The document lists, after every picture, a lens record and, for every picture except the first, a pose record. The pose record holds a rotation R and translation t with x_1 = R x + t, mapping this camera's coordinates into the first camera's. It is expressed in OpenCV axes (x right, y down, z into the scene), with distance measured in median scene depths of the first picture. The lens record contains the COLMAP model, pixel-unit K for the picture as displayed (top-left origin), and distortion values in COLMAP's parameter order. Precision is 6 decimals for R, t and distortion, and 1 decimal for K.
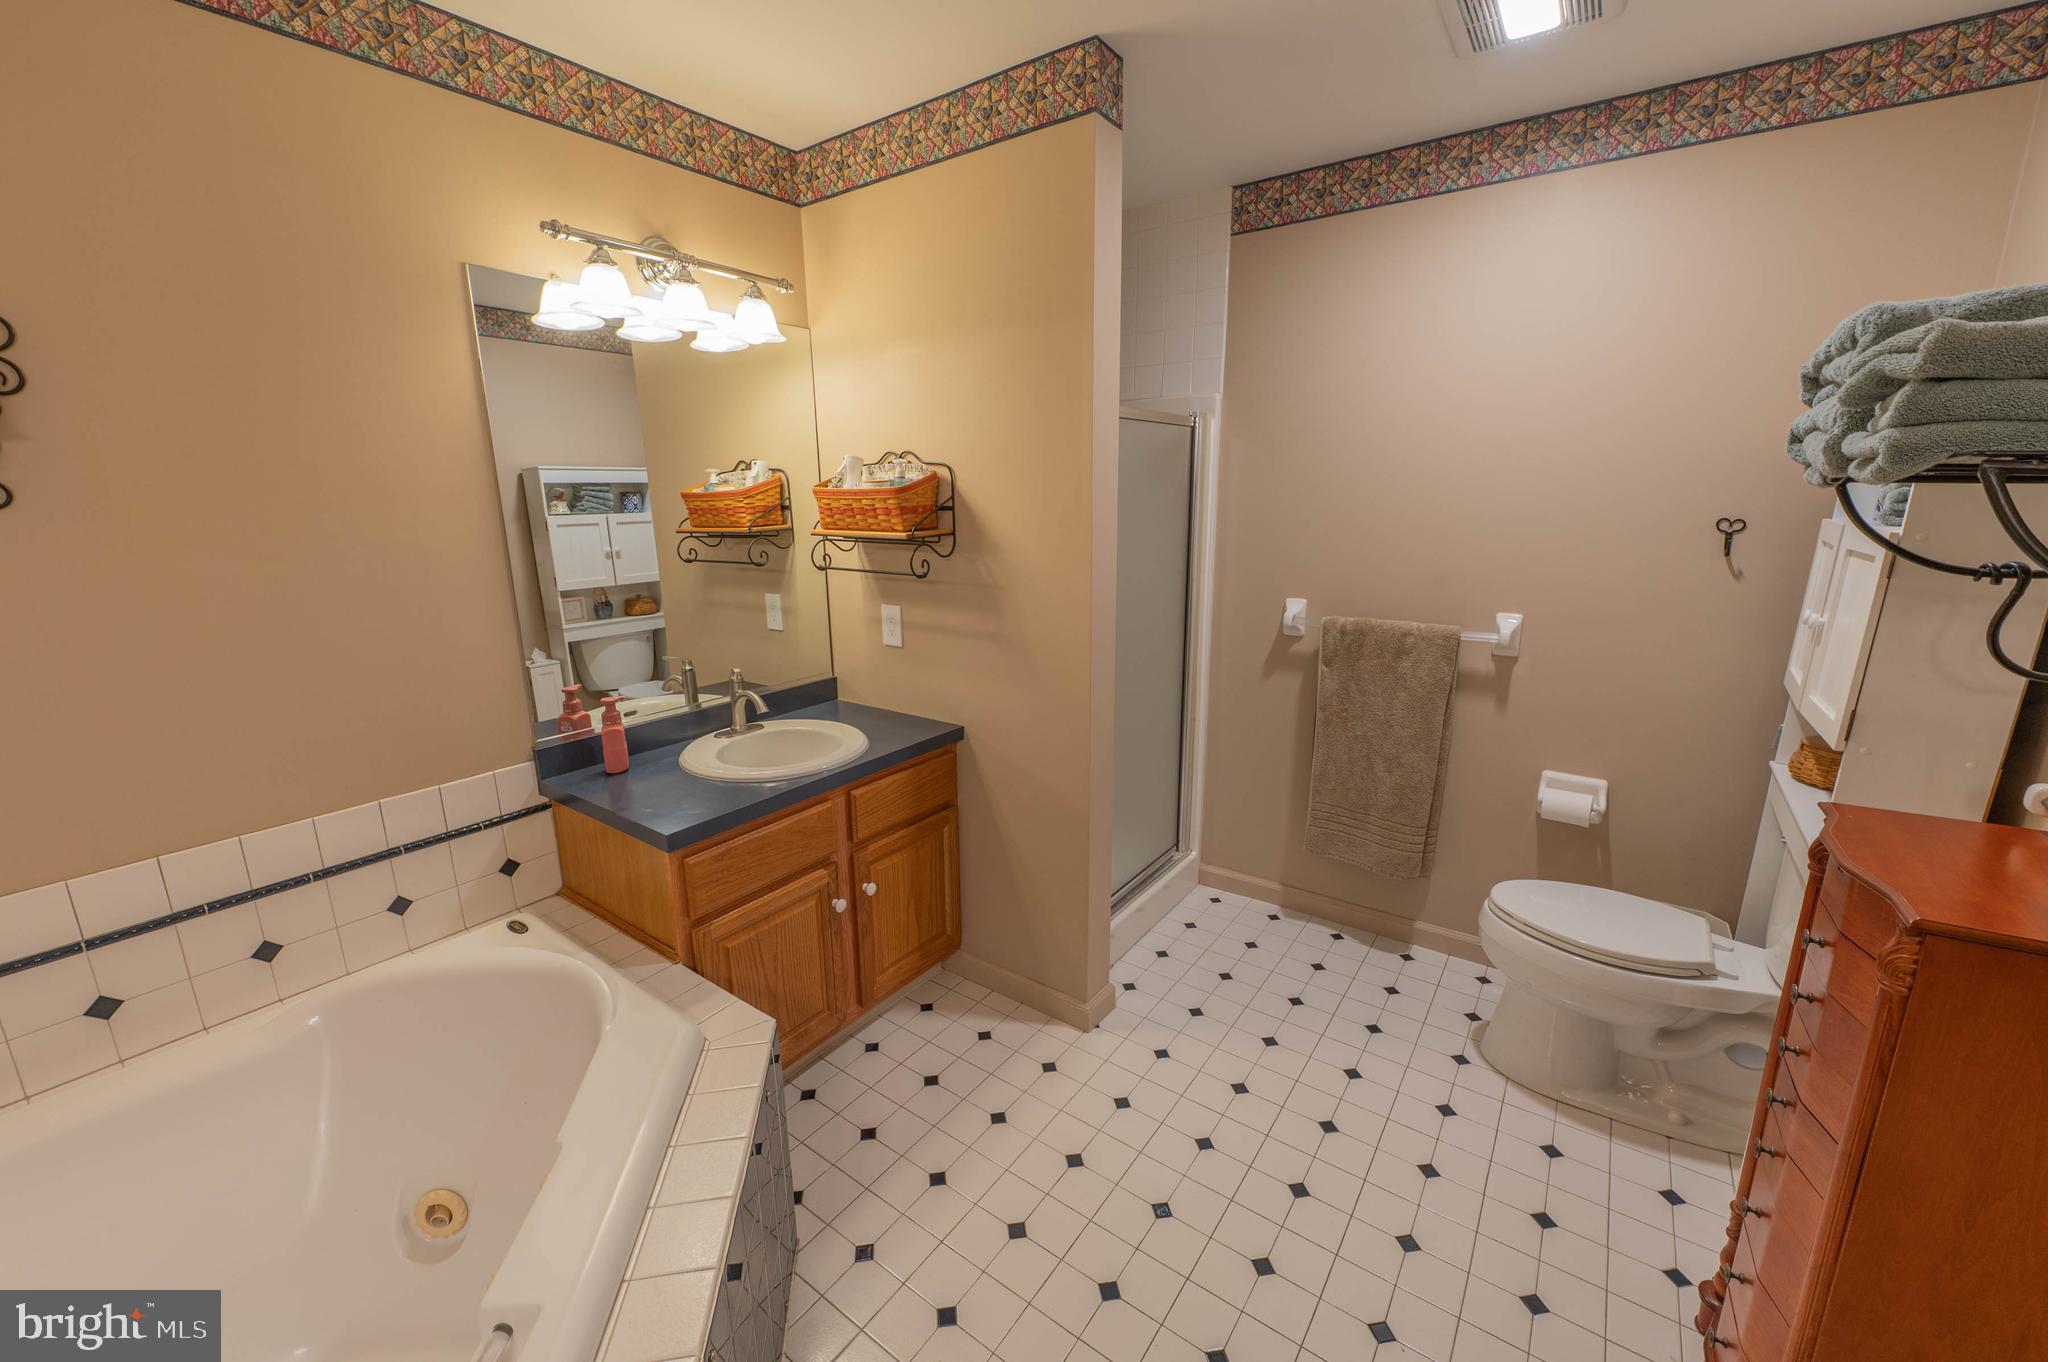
lens RADIAL K [[808.9, 0, 1022.9], [0, 808.9, 678.4], [0, 0, 1]] dist [-0.000907, -0.000342]
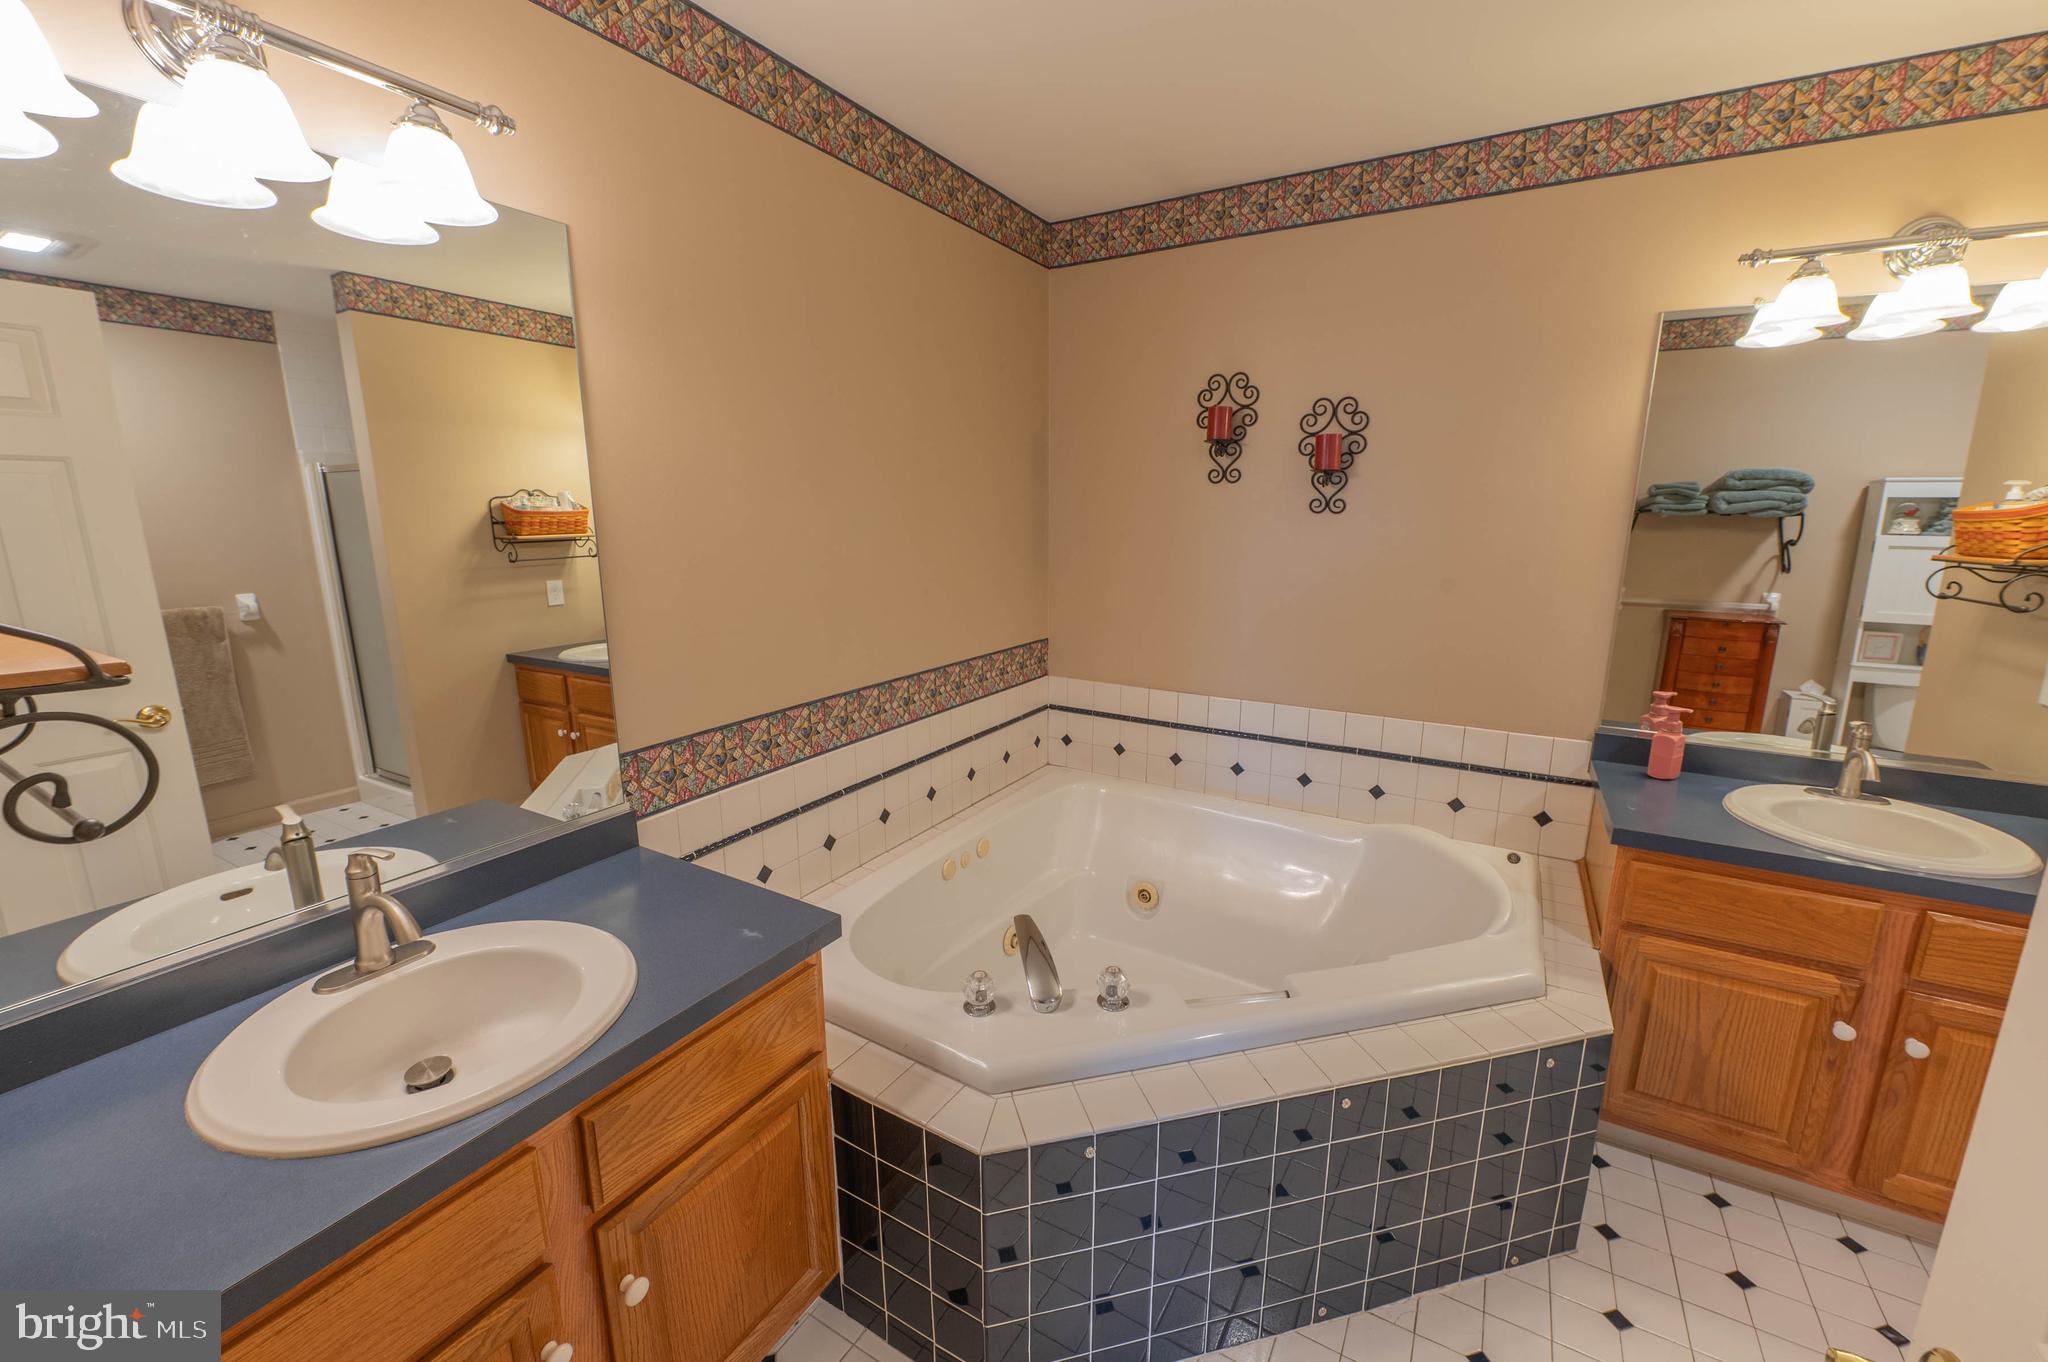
lens RADIAL K [[808.9, 0, 1026.3], [0, 808.9, 681.7], [0, 0, 1]] dist [-0.000907, -0.000342]
pose [[0.105727, 0.222670, -0.969144, 0.389820], [-0.232039, 0.953225, 0.193698, -0.014138], [0.966943, 0.204400, 0.152450, 0.034548]]
